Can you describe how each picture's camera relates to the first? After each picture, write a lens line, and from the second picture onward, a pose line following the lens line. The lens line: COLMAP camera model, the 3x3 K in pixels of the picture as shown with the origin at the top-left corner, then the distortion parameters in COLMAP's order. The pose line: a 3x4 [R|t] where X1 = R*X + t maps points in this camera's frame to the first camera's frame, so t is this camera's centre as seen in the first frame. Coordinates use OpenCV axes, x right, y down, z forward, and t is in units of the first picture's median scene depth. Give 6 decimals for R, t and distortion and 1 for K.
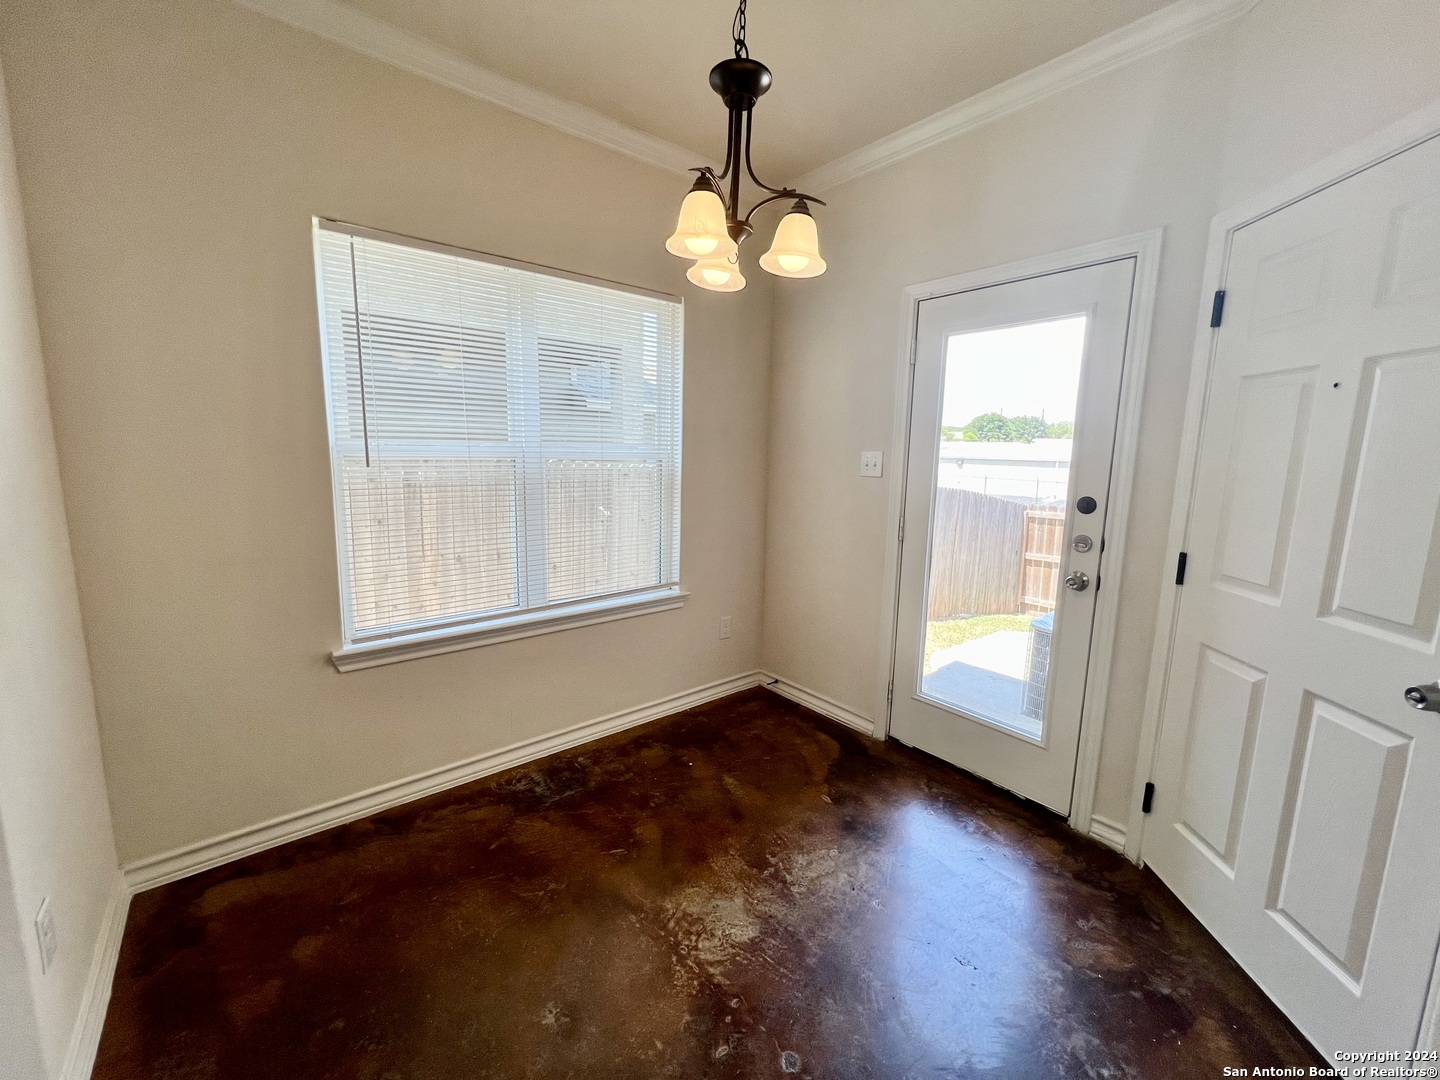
lens RADIAL K [[576.2, 0, 717.3], [0, 576.2, 535.4], [0, 0, 1]] dist [-0.001721, 0.000456]
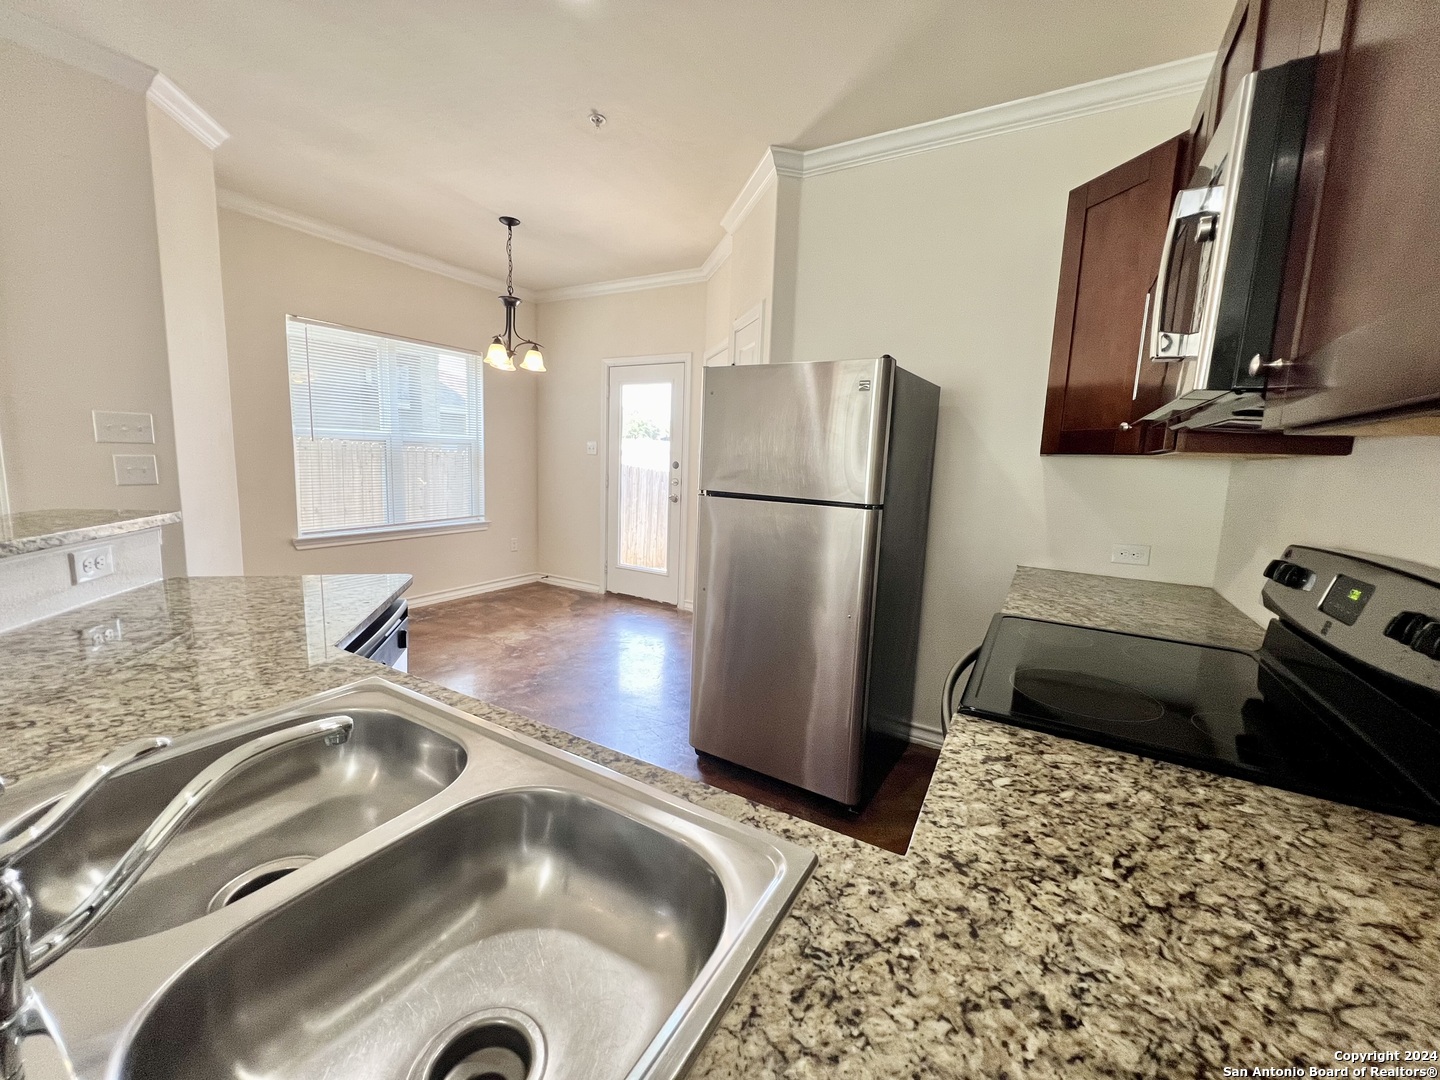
lens RADIAL K [[576.2, 0, 720.4], [0, 576.2, 537.1], [0, 0, 1]] dist [-0.001721, 0.000456]
pose [[0.937285, -0.032649, 0.347031, -0.005952], [0.031374, 0.999464, 0.009295, 0.205560], [-0.347149, 0.002175, 0.937808, -1.153346]]
